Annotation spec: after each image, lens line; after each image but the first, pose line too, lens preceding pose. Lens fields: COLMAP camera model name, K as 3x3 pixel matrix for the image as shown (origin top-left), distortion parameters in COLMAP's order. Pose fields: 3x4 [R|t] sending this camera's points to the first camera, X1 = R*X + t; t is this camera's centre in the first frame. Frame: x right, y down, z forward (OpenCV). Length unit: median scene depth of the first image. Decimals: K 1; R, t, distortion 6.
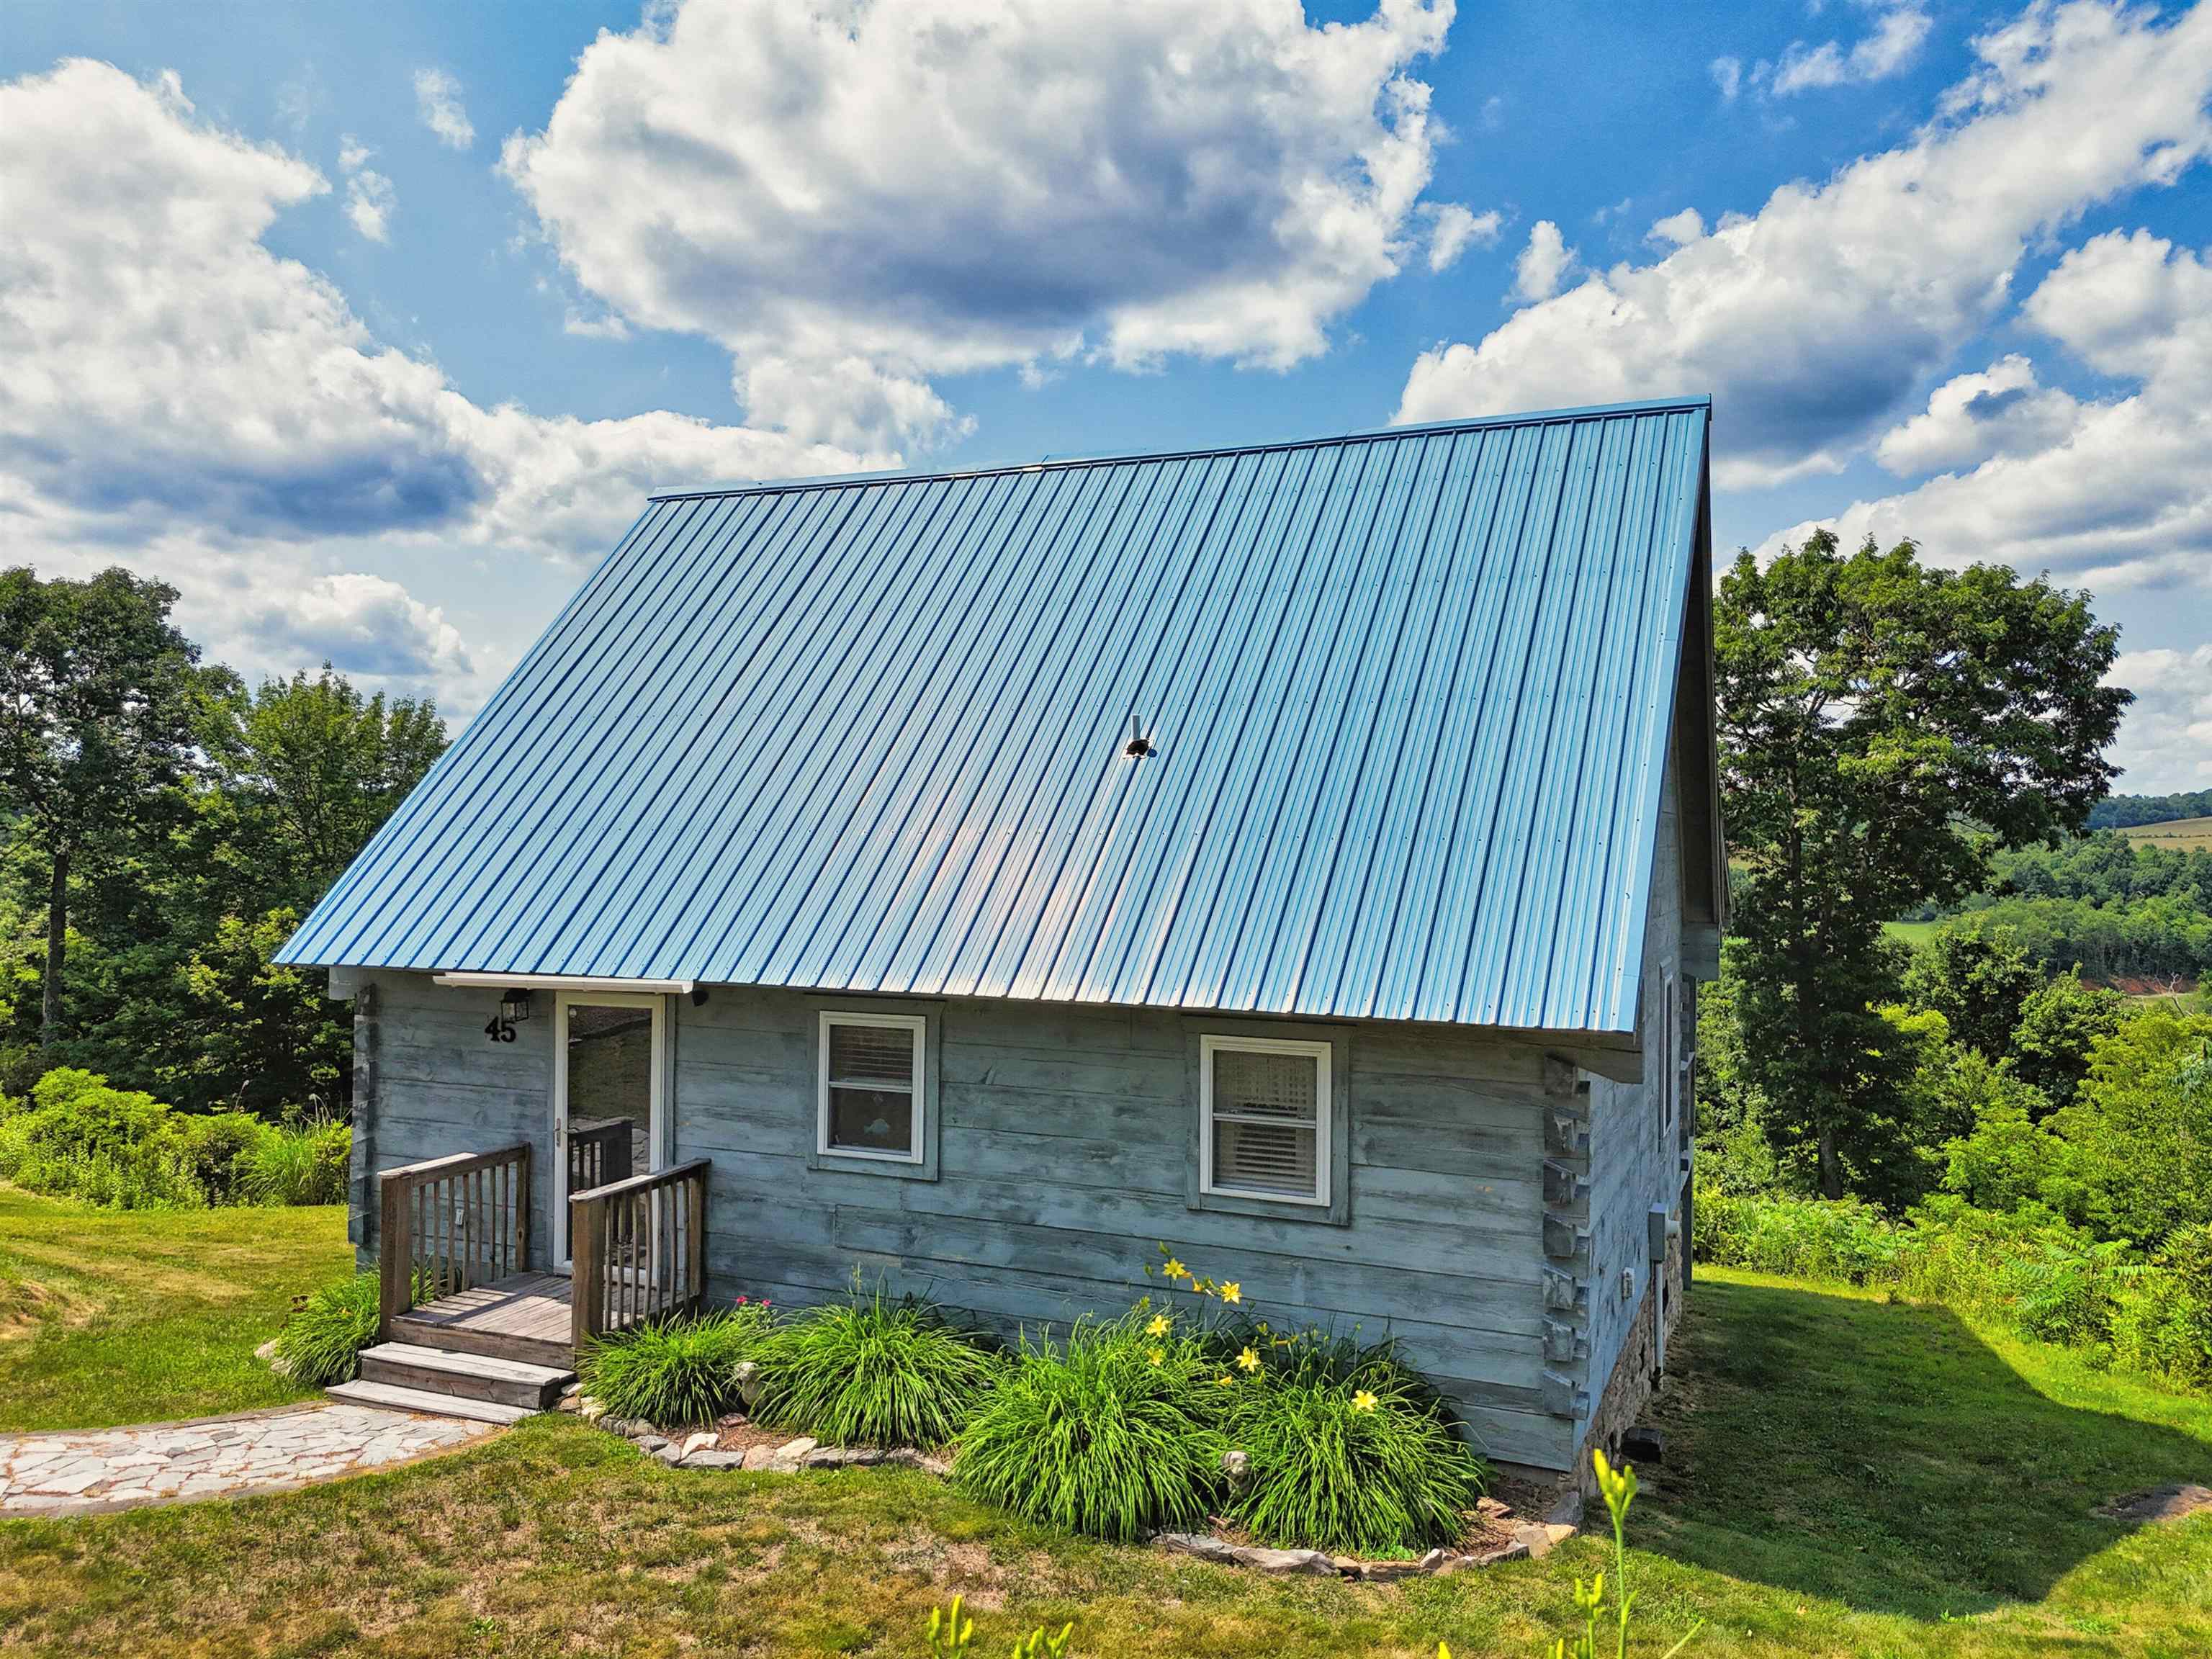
lens RADIAL K [[1647.2, 0, 1118.4], [0, 1647.2, 828.1], [0, 0, 1]] dist [0.072416, -0.079735]
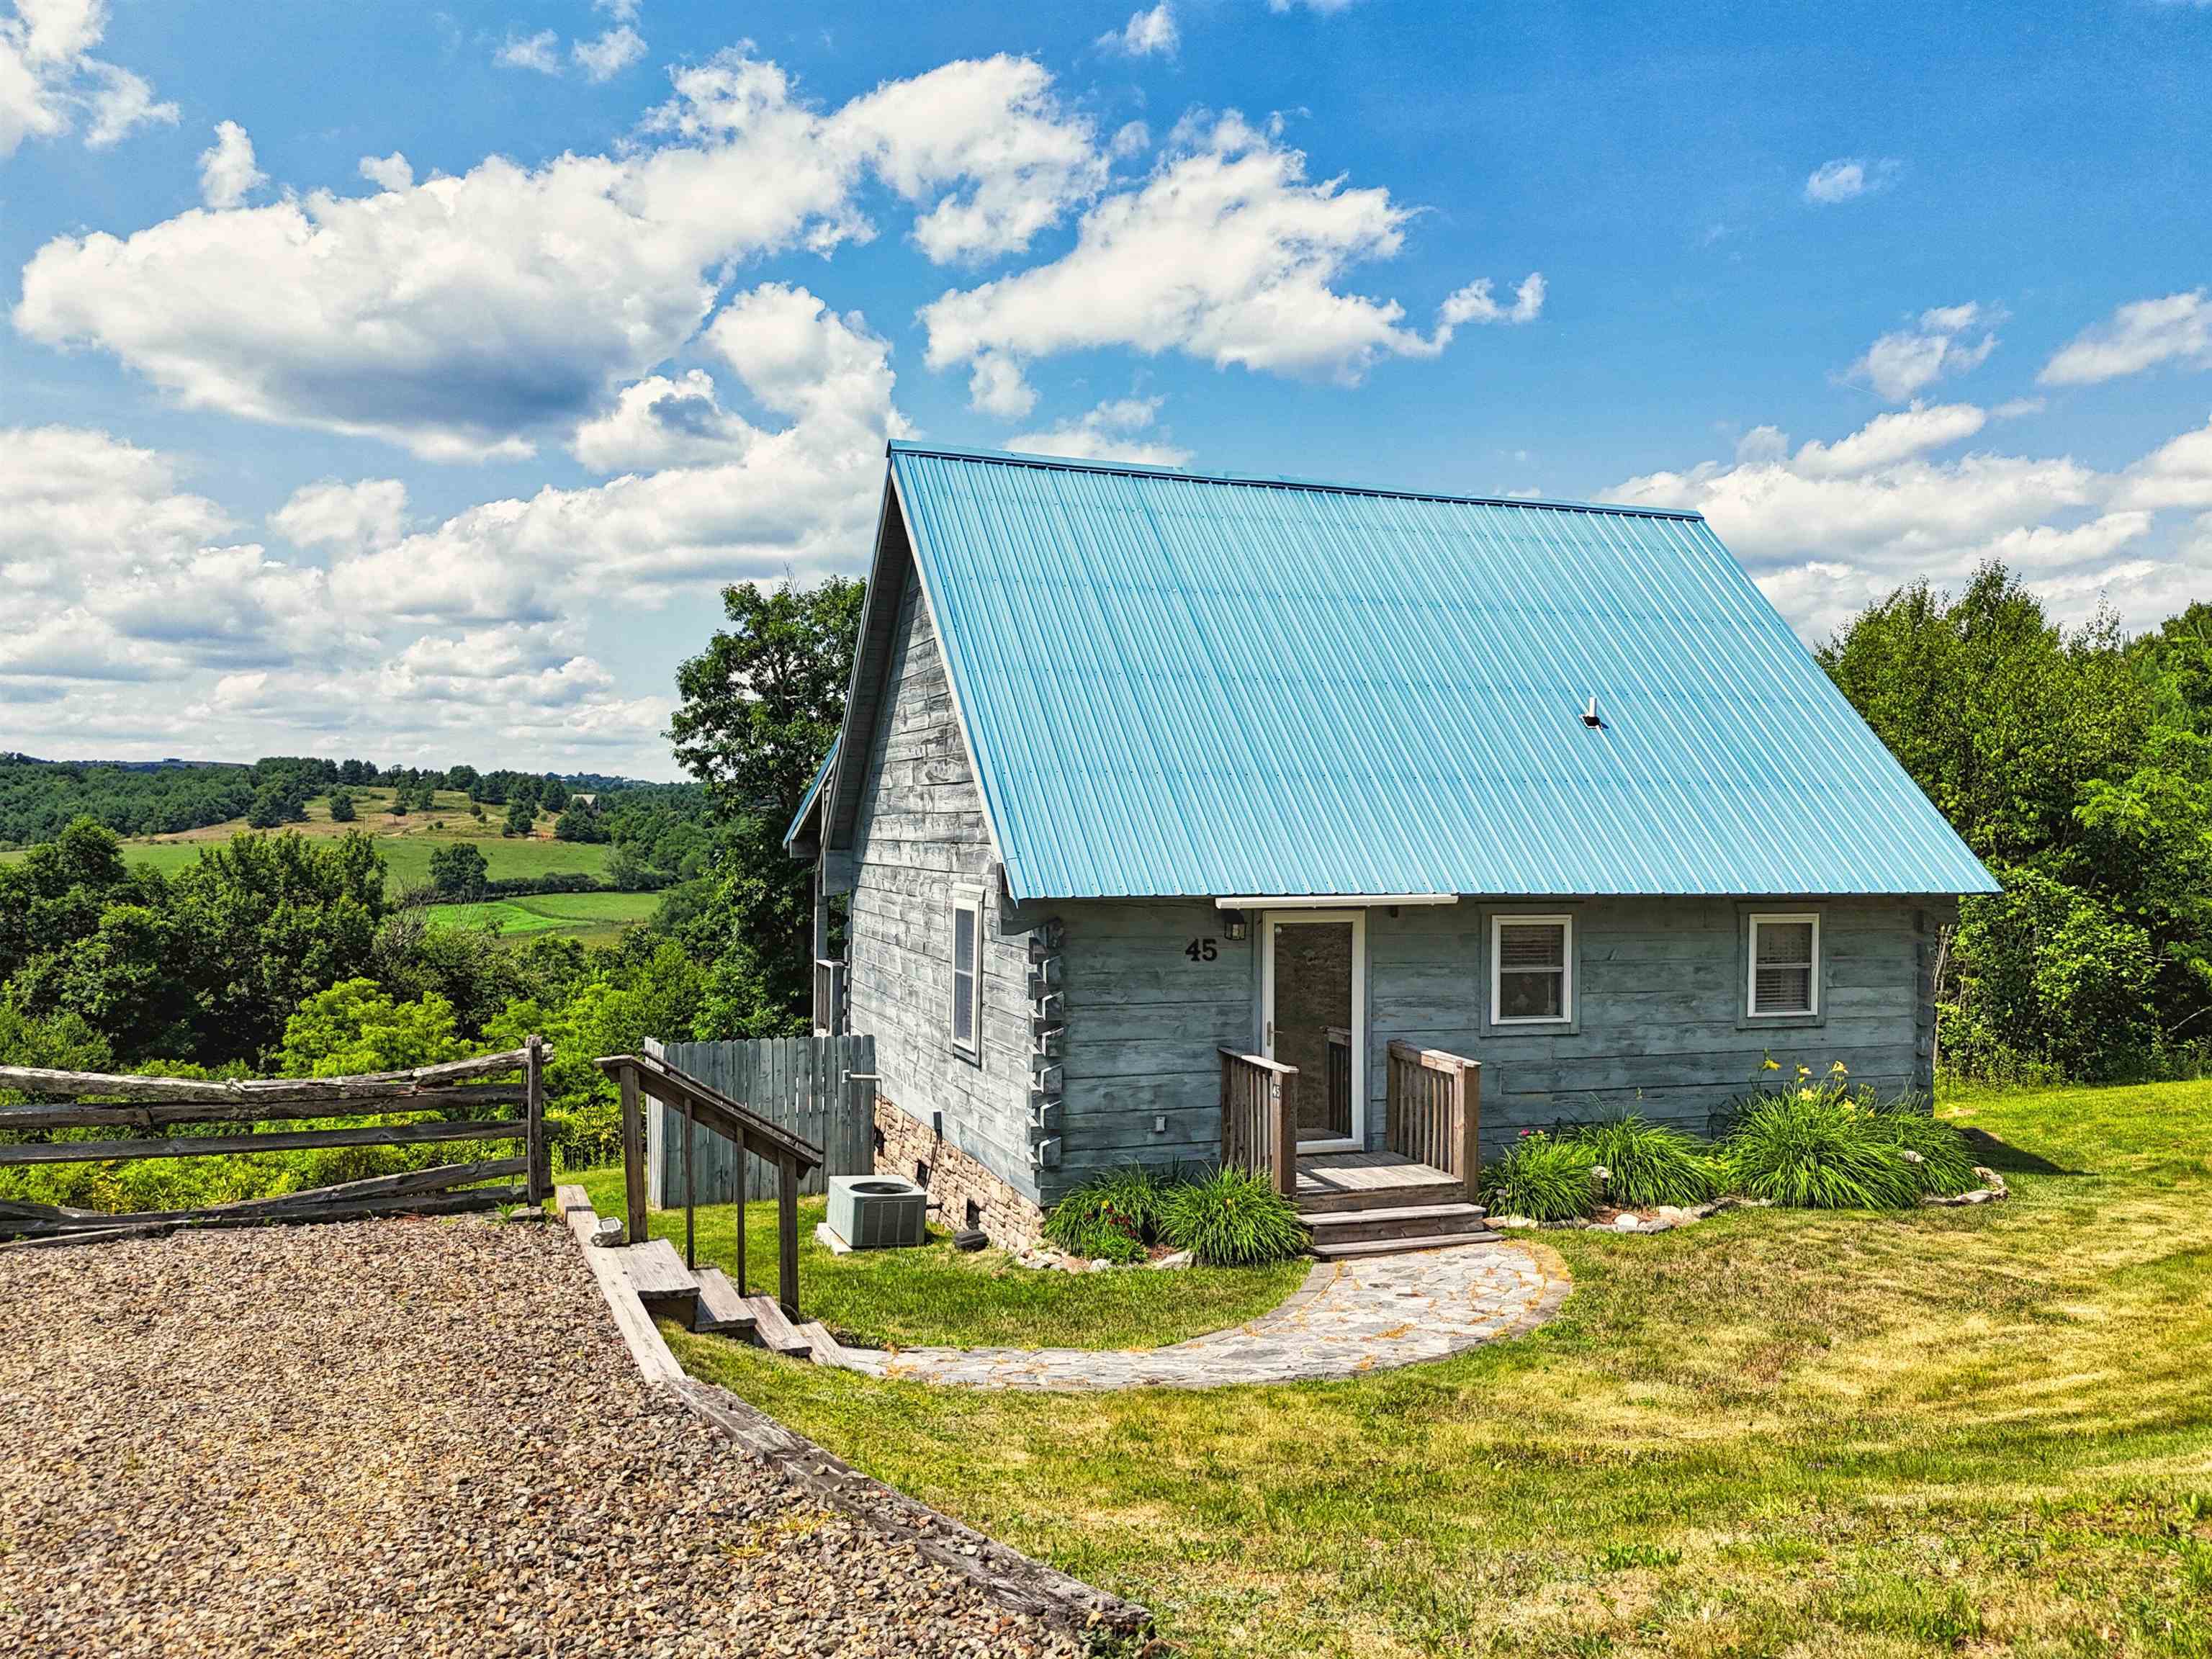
lens RADIAL K [[1658.6, 0, 1110.5], [0, 1658.6, 841.4], [0, 0, 1]] dist [0.062229, -0.061698]
pose [[0.726678, -0.008761, 0.686922, -1.316457], [-0.007564, 0.999756, 0.020753, 0.028192], [-0.686936, -0.020277, 0.726435, 0.262413]]
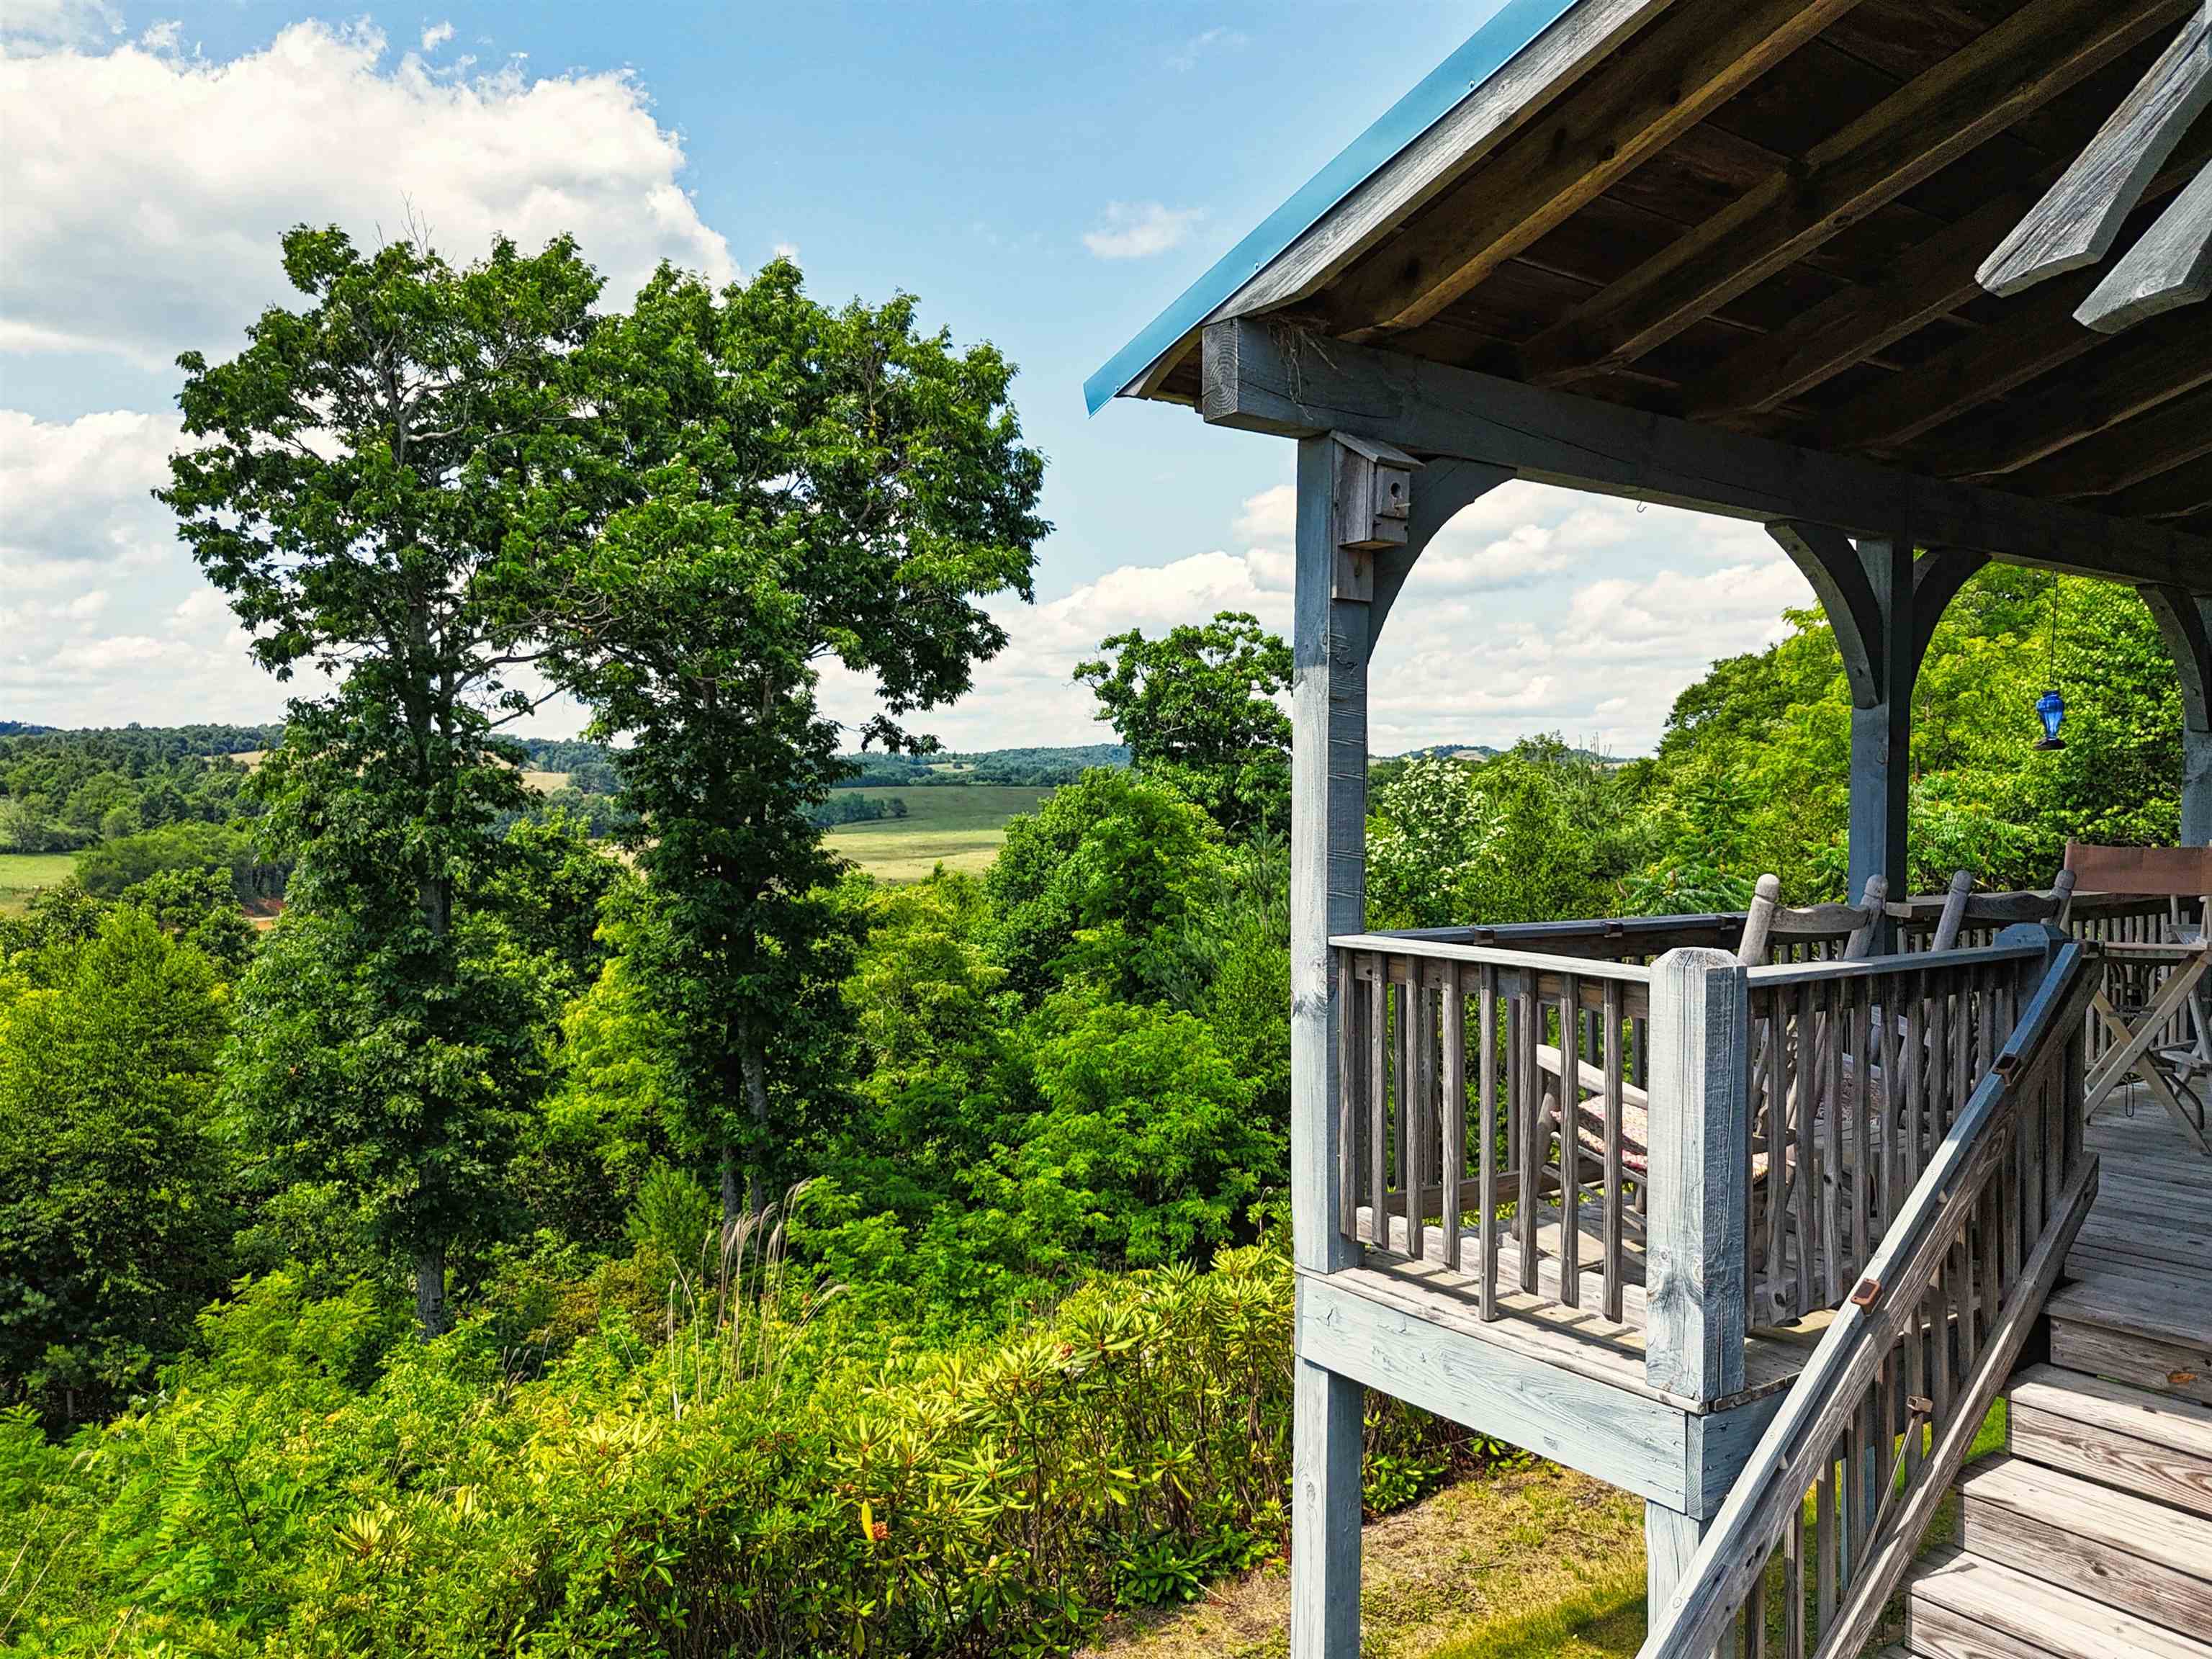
lens RADIAL K [[1647.2, 0, 1118.4], [0, 1647.2, 828.1], [0, 0, 1]] dist [0.072416, -0.079735]
pose [[0.496081, -0.021127, 0.868019, -0.524065], [-0.016656, 0.999288, 0.033841, 0.180508], [-0.868117, -0.031245, 0.495376, 1.896316]]
